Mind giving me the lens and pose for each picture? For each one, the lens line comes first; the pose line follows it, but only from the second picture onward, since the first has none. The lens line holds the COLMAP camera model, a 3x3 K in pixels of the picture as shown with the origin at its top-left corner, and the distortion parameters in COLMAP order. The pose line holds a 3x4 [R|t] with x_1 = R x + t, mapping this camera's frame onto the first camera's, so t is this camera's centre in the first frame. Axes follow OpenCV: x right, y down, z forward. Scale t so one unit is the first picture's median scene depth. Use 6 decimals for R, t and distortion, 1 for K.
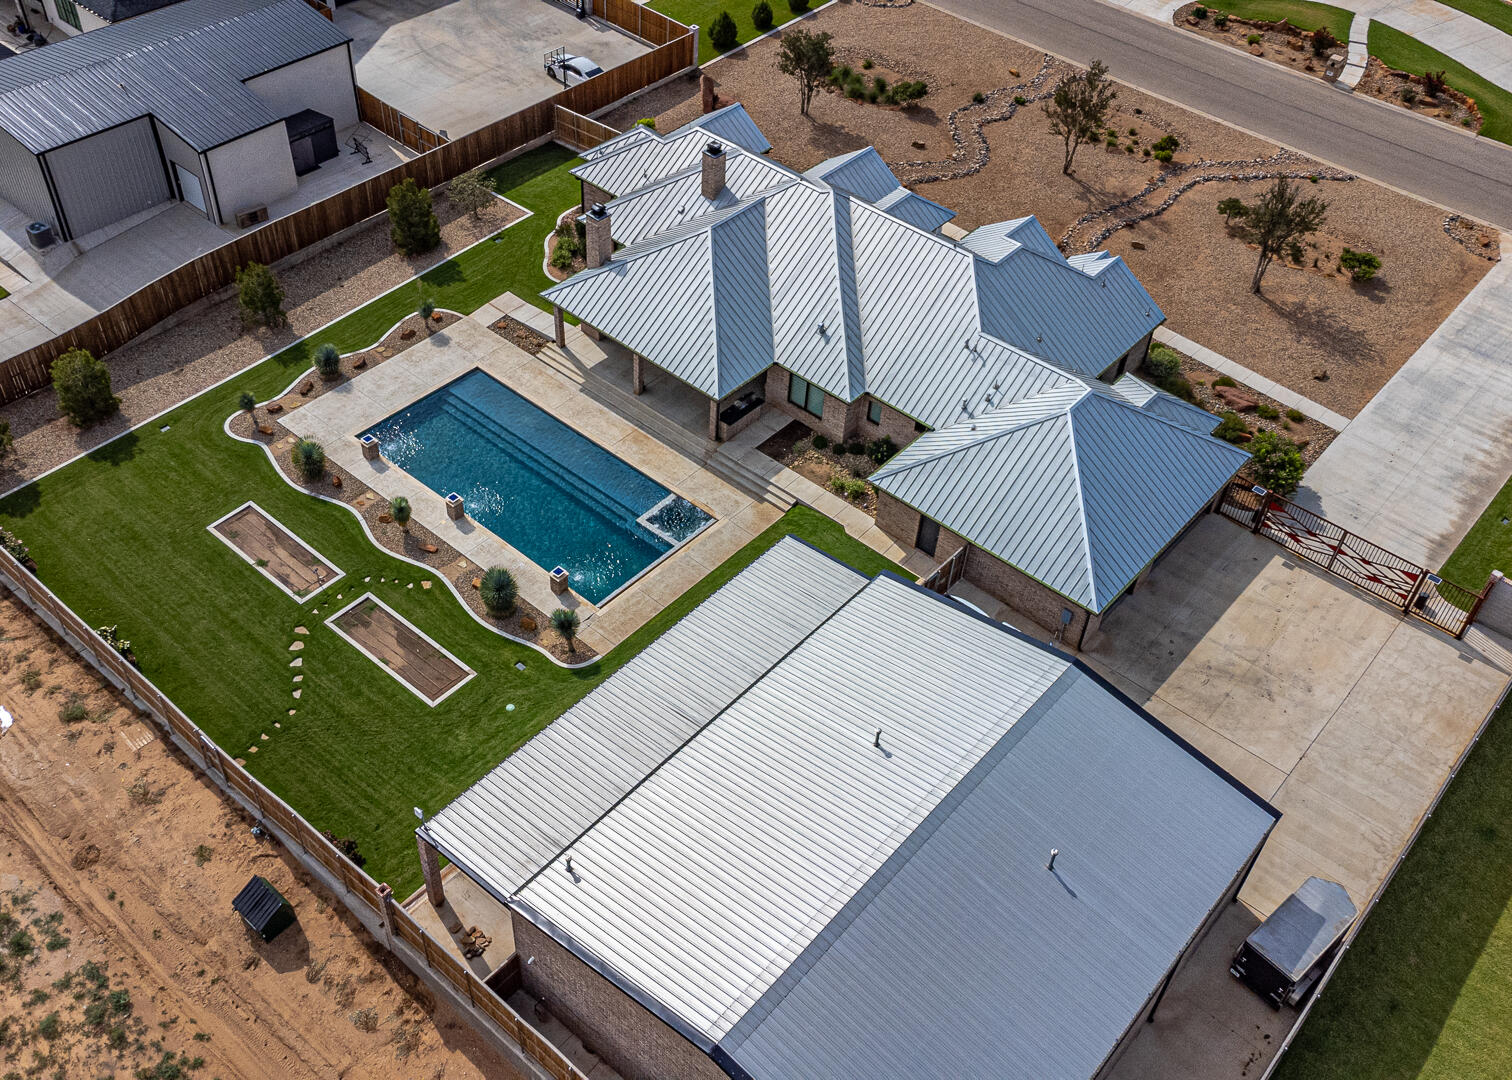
lens RADIAL K [[1419.9, 0, 756.0], [0, 1419.9, 540.0], [0, 0, 1]] dist [0.081474, -0.144425]
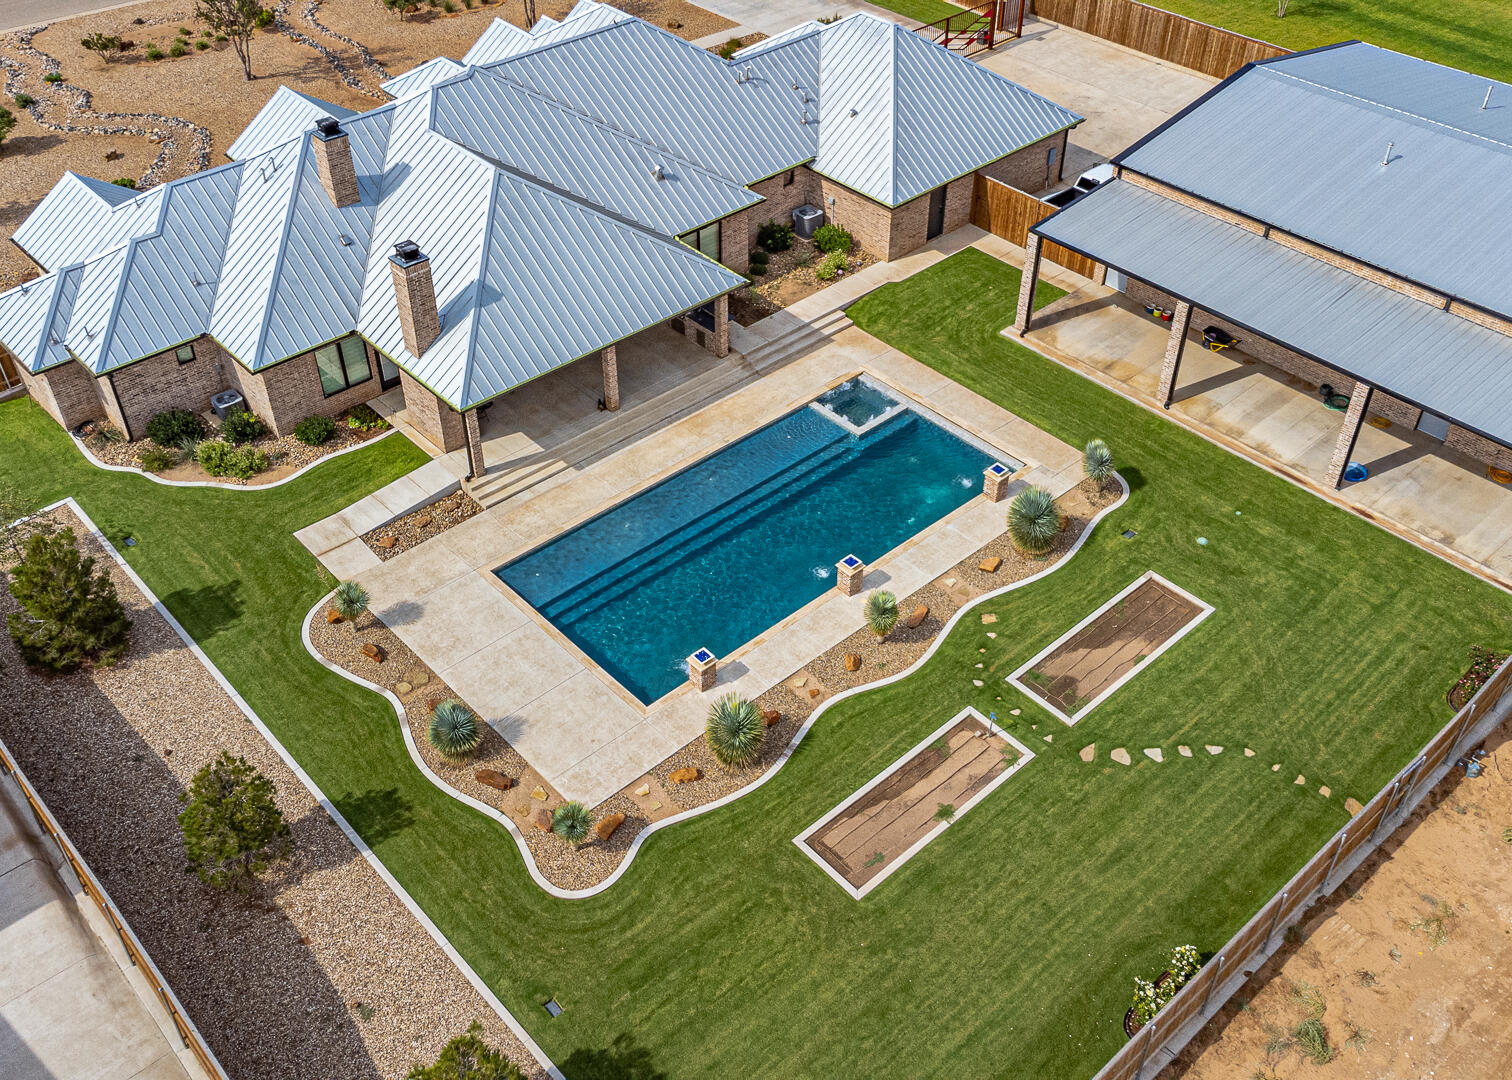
lens RADIAL K [[1419.9, 0, 756.0], [0, 1419.9, 540.0], [0, 0, 1]] dist [0.081474, -0.144425]
pose [[0.121610, -0.680123, 0.722941, -0.650860], [0.696256, 0.577549, 0.426221, -0.329198], [-0.707417, 0.451520, 0.543775, 0.626958]]
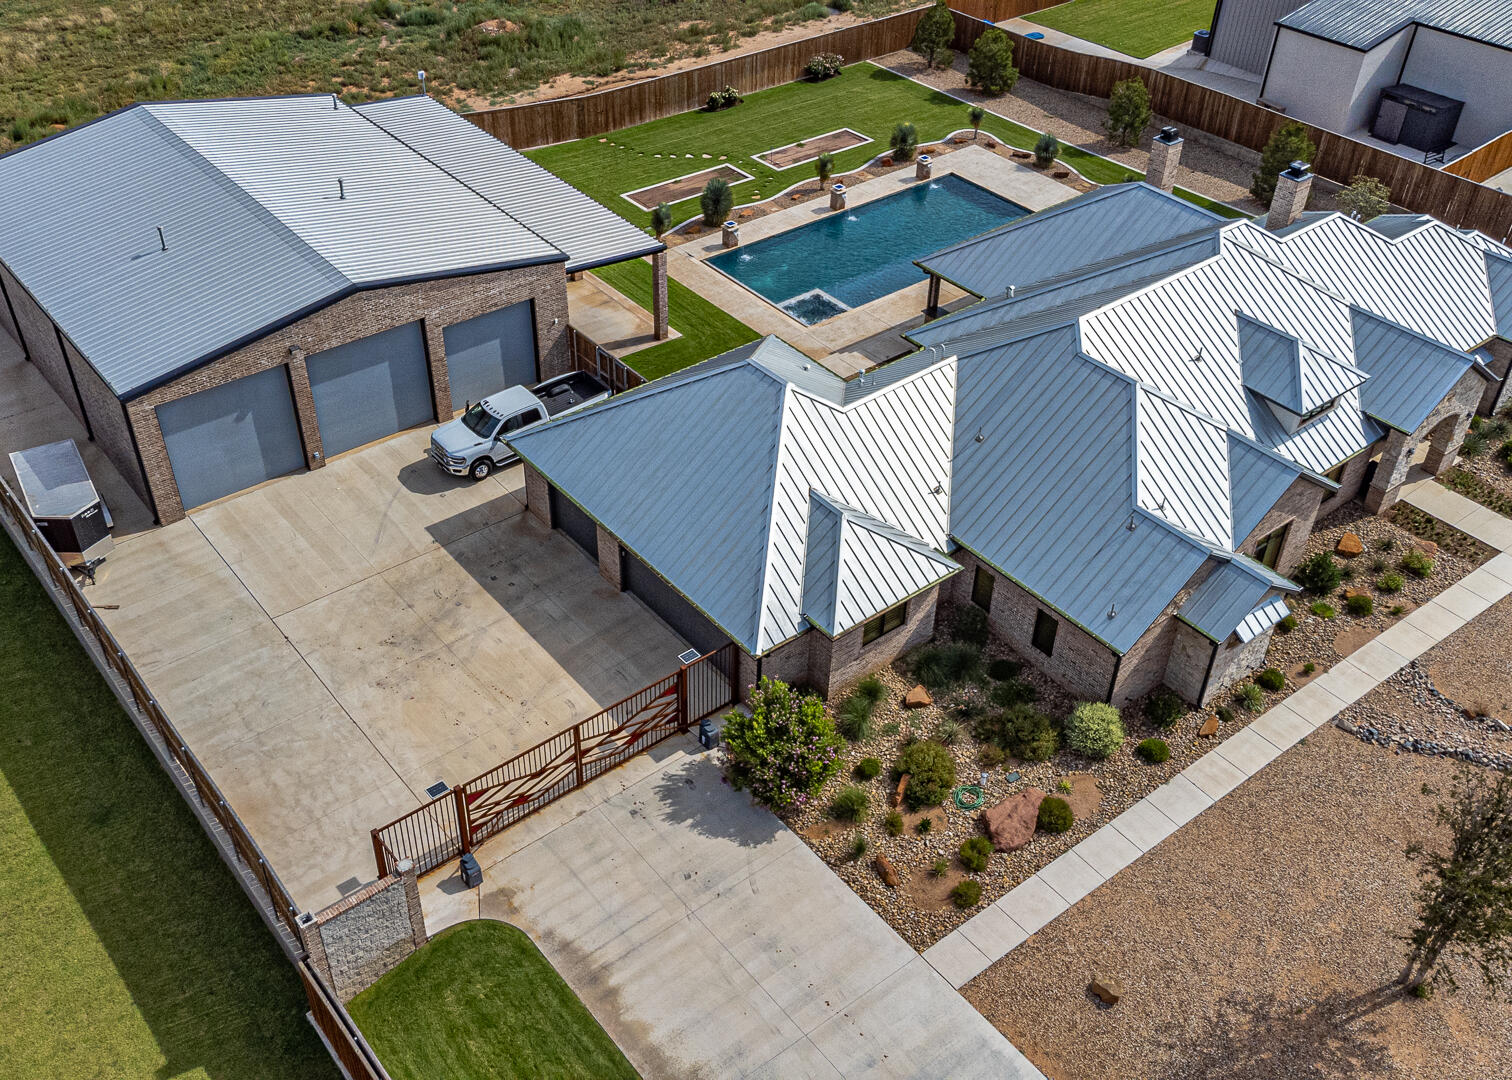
lens RADIAL K [[1419.9, 0, 756.0], [0, 1419.9, 540.0], [0, 0, 1]] dist [0.081474, -0.144425]
pose [[-0.178668, 0.567454, -0.803787, 0.782189], [-0.712021, 0.489237, 0.503660, -0.378994], [0.679046, 0.662301, 0.316628, 0.744211]]
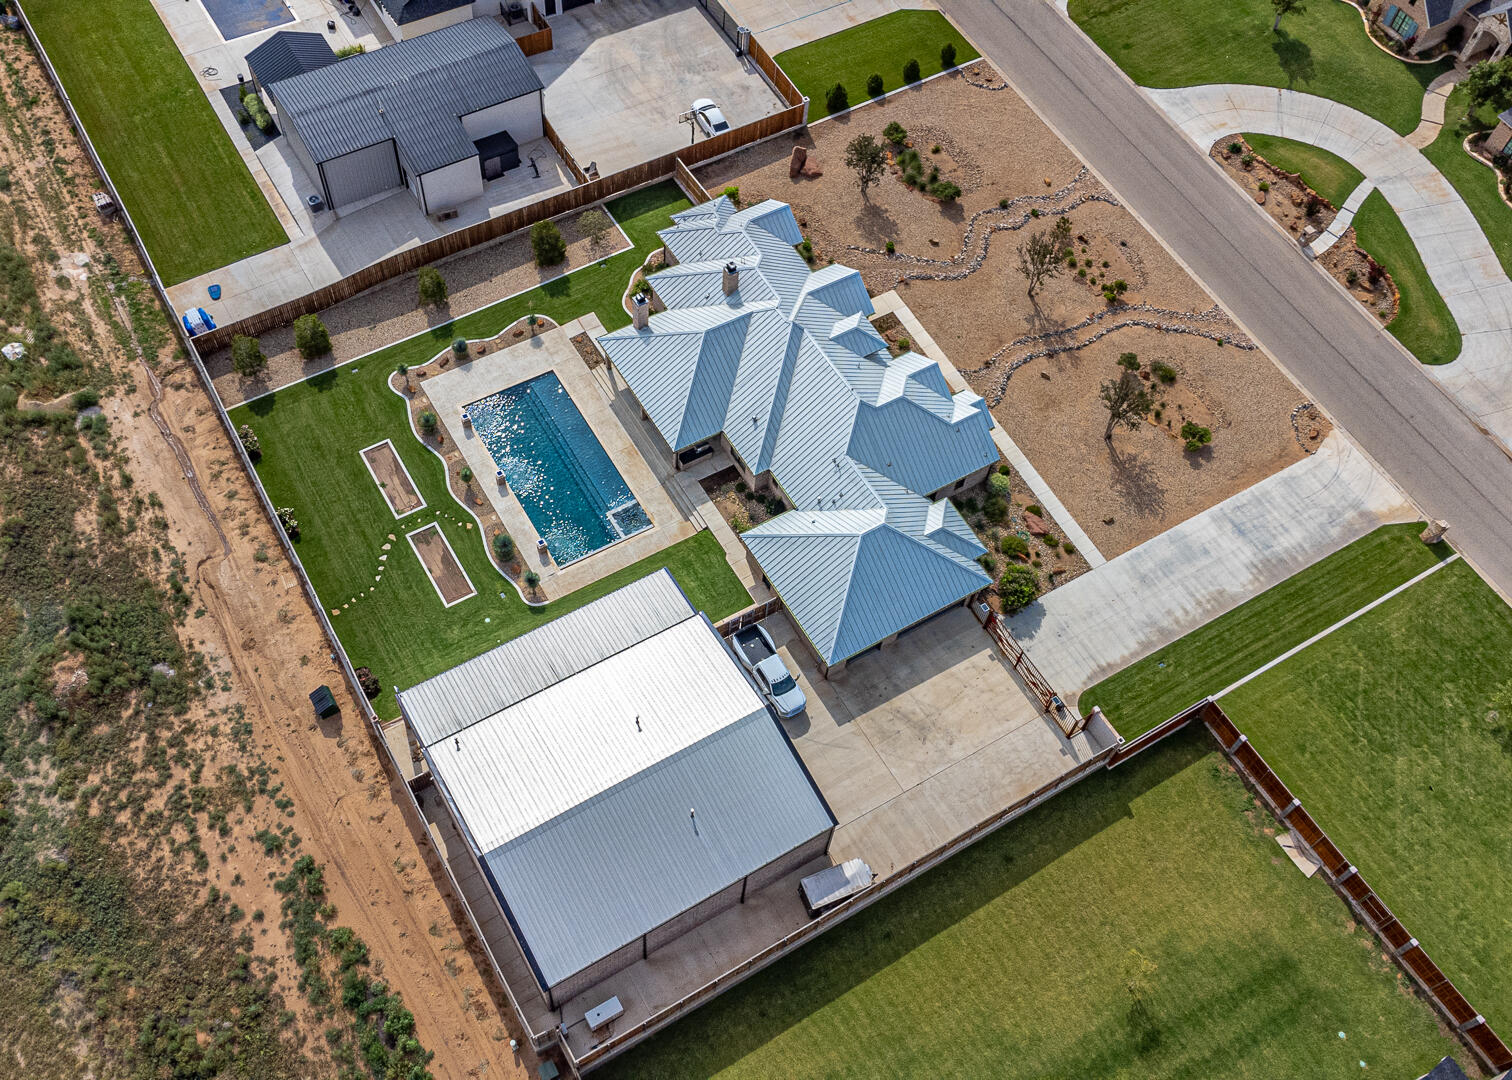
lens RADIAL K [[1419.9, 0, 756.0], [0, 1419.9, 540.0], [0, 0, 1]] dist [0.081474, -0.144425]
pose [[0.948128, 0.273308, -0.162343, 0.328522], [-0.230720, 0.942954, 0.240013, -0.390838], [0.218680, -0.190108, 0.957099, -0.474155]]
